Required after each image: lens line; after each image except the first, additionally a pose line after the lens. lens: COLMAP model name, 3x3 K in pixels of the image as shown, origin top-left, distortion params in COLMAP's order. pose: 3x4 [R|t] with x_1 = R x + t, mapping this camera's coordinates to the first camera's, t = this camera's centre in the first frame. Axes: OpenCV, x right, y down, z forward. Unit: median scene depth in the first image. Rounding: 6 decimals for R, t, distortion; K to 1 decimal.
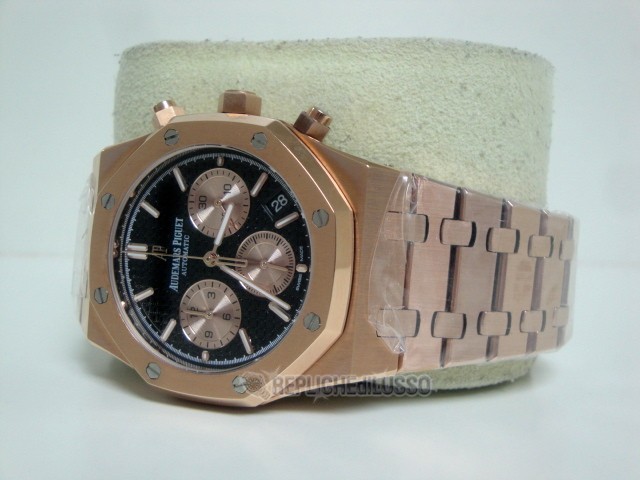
lens RADIAL K [[821.9, 0, 320.0], [0, 821.9, 240.0], [0, 0, 1]] dist [0.009449, 0.052585]
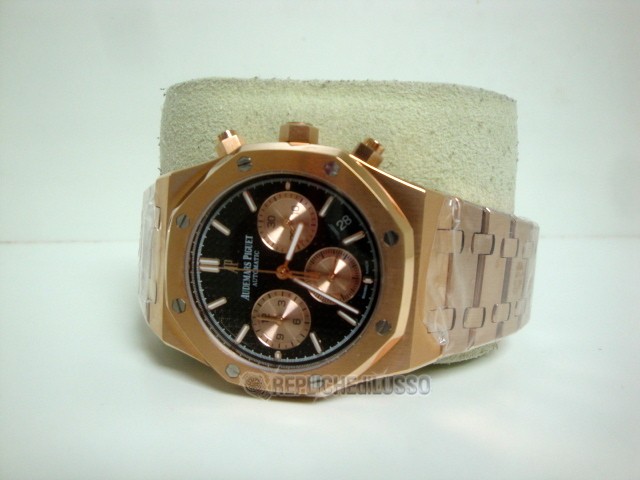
lens RADIAL K [[522.7, 0, 320.0], [0, 522.7, 240.0], [0, 0, 1]] dist [-0.140788, 0.000660]
pose [[0.978429, -0.026548, 0.204872, -0.223703], [0.013655, 0.997851, 0.064092, -0.065445], [-0.206133, -0.059912, 0.976688, 0.283958]]
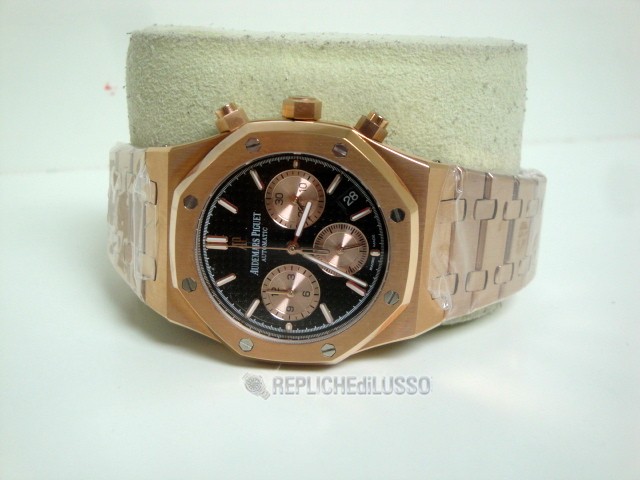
lens RADIAL K [[821.9, 0, 320.0], [0, 821.9, 240.0], [0, 0, 1]] dist [0.009449, 0.052585]
pose [[0.952732, -0.098409, 0.287432, -0.420408], [0.031990, 0.973322, 0.227203, -0.246721], [-0.302122, -0.207268, 0.930463, -0.091604]]
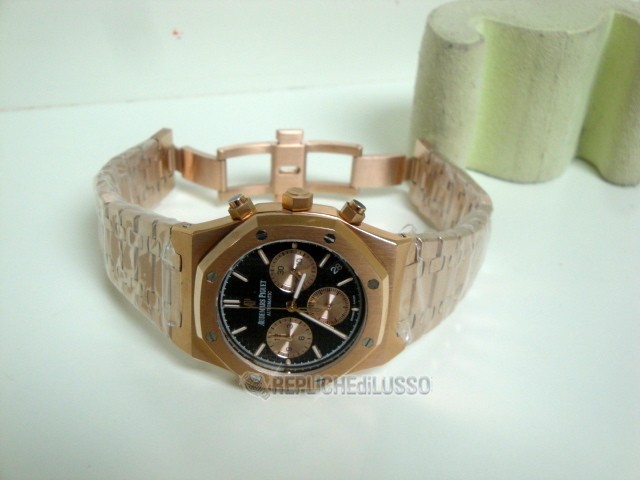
lens RADIAL K [[821.9, 0, 320.0], [0, 821.9, 240.0], [0, 0, 1]] dist [0.009449, 0.052585]
pose [[0.922704, -0.164251, 0.348767, -0.576460], [0.021089, 0.924845, 0.379758, -0.646524], [-0.384931, -0.343049, 0.856823, -0.260474]]
